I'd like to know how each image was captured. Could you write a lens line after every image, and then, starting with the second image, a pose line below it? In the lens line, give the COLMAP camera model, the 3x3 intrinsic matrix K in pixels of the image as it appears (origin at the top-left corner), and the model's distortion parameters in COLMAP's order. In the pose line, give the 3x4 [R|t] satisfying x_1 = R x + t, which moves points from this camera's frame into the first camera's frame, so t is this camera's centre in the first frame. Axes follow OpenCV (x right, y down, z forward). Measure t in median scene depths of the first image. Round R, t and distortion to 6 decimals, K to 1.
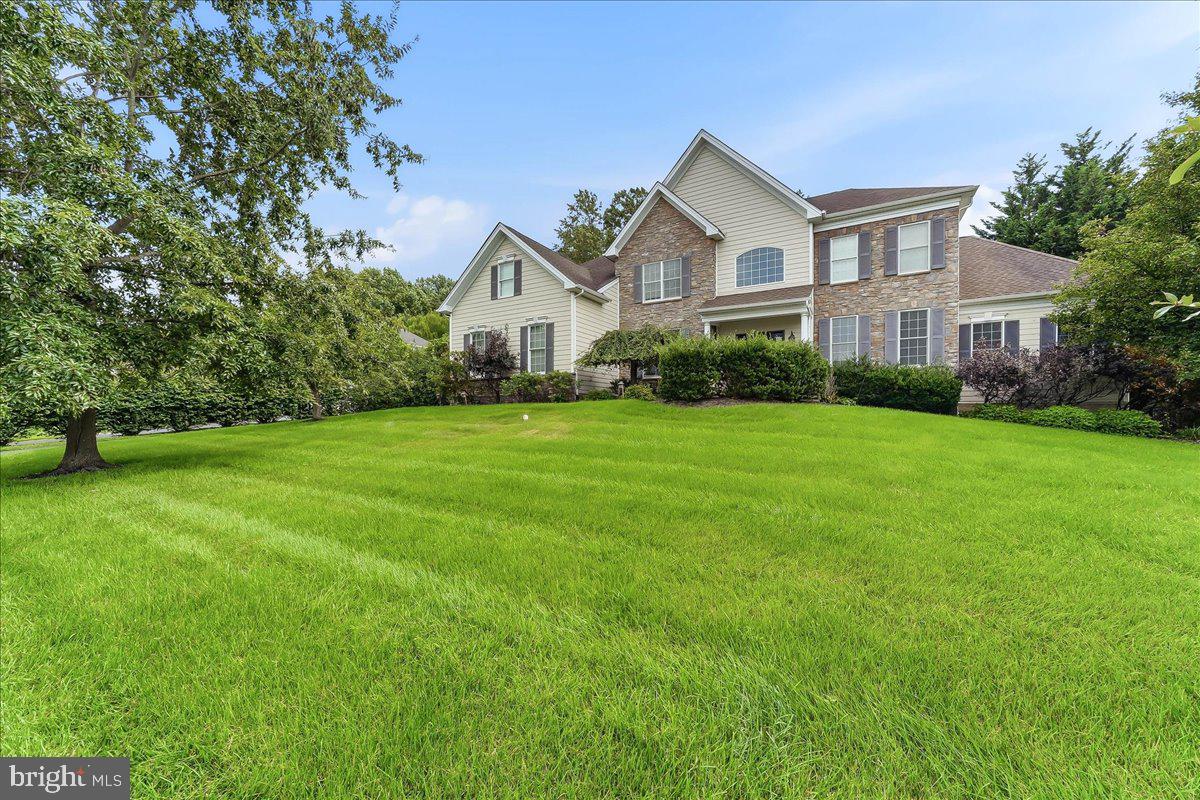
lens RADIAL K [[443.3, 0, 605.4], [0, 443.3, 398.7], [0, 0, 1]] dist [-0.001323, 0.000201]
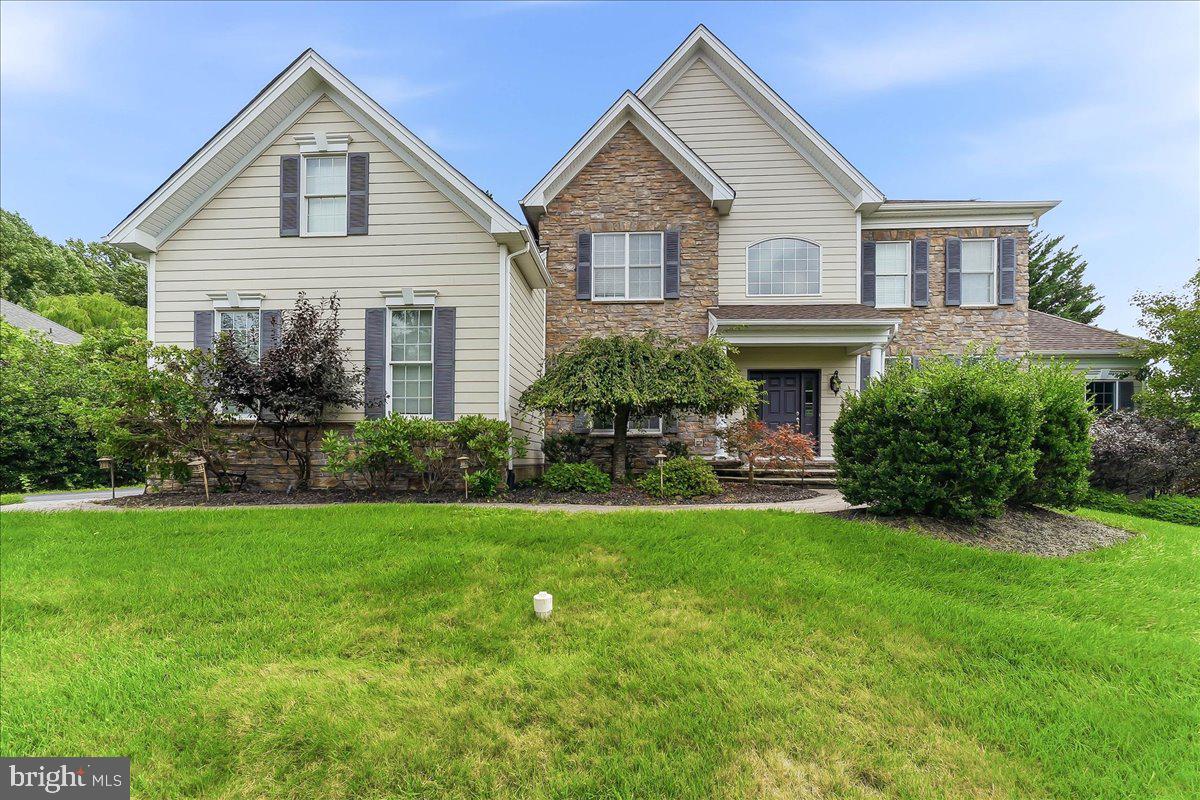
lens RADIAL K [[473.7, 0, 598.1], [0, 473.7, 447.1], [0, 0, 1]] dist [0.001878, 0.000342]
pose [[0.905597, 0.019500, 0.423690, -0.176504], [-0.026243, 0.999605, 0.010086, -0.036261], [-0.423326, -0.020252, 0.905751, 0.474334]]
